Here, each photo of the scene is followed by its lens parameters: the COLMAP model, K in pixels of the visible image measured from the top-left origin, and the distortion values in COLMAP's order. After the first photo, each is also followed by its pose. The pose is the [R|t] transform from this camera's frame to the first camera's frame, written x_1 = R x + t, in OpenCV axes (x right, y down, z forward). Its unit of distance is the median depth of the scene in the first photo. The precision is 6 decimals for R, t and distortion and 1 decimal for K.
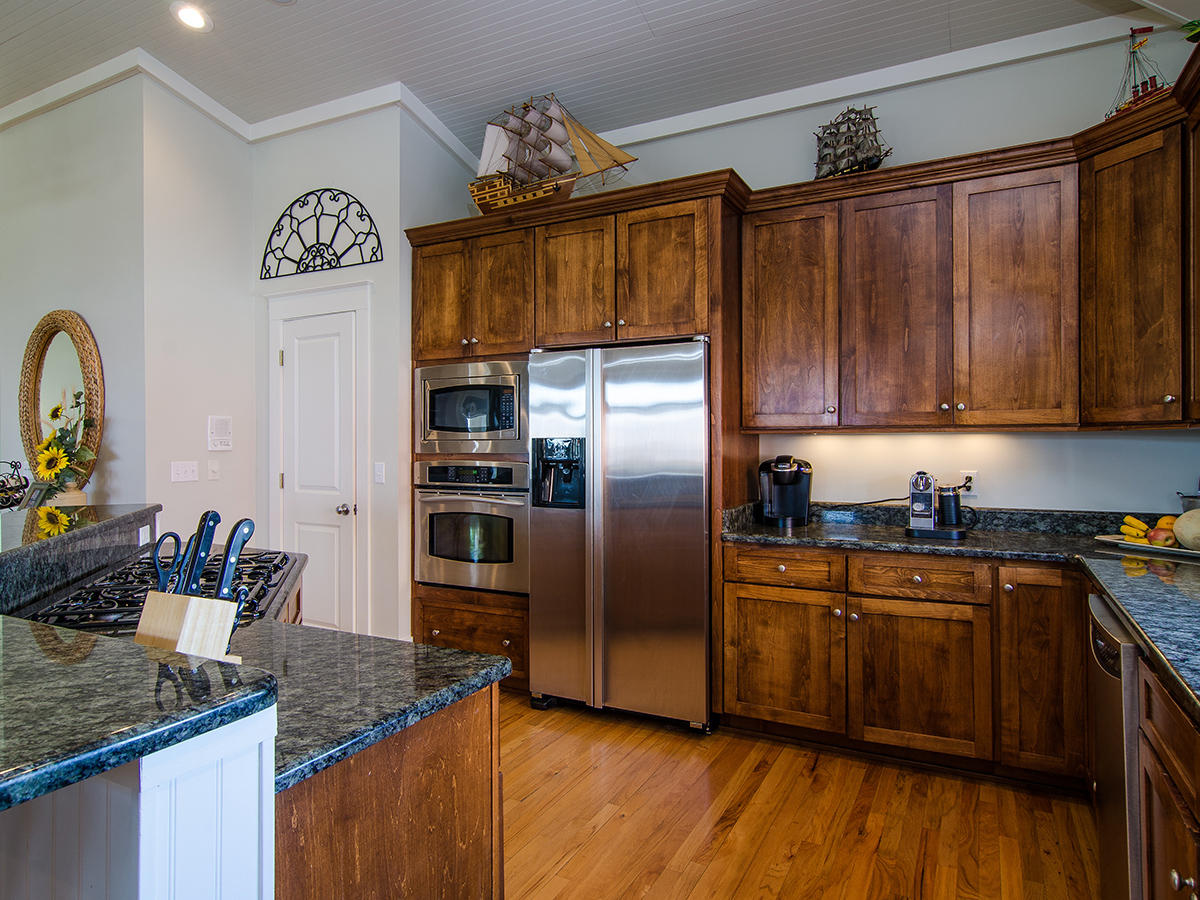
lens RADIAL K [[727.3, 0, 600.1], [0, 727.3, 443.5], [0, 0, 1]] dist [0.005933, 0.000051]
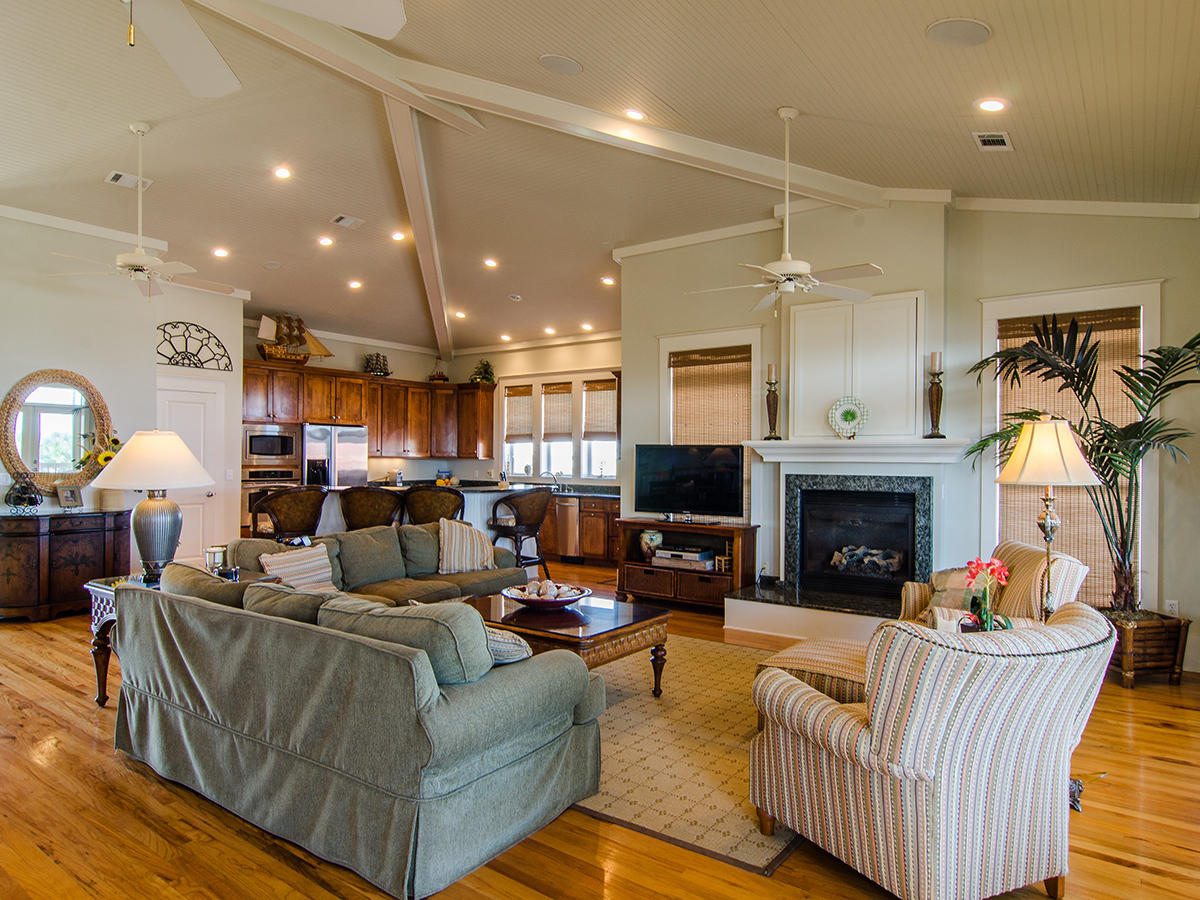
lens RADIAL K [[727.3, 0, 601.2], [0, 727.3, 459.2], [0, 0, 1]] dist [0.005933, 0.000051]
pose [[0.150377, 0.006645, 0.988606, -2.213809], [-0.011096, 0.999926, -0.005034, -0.004666], [-0.988567, -0.010213, 0.150439, -0.345903]]
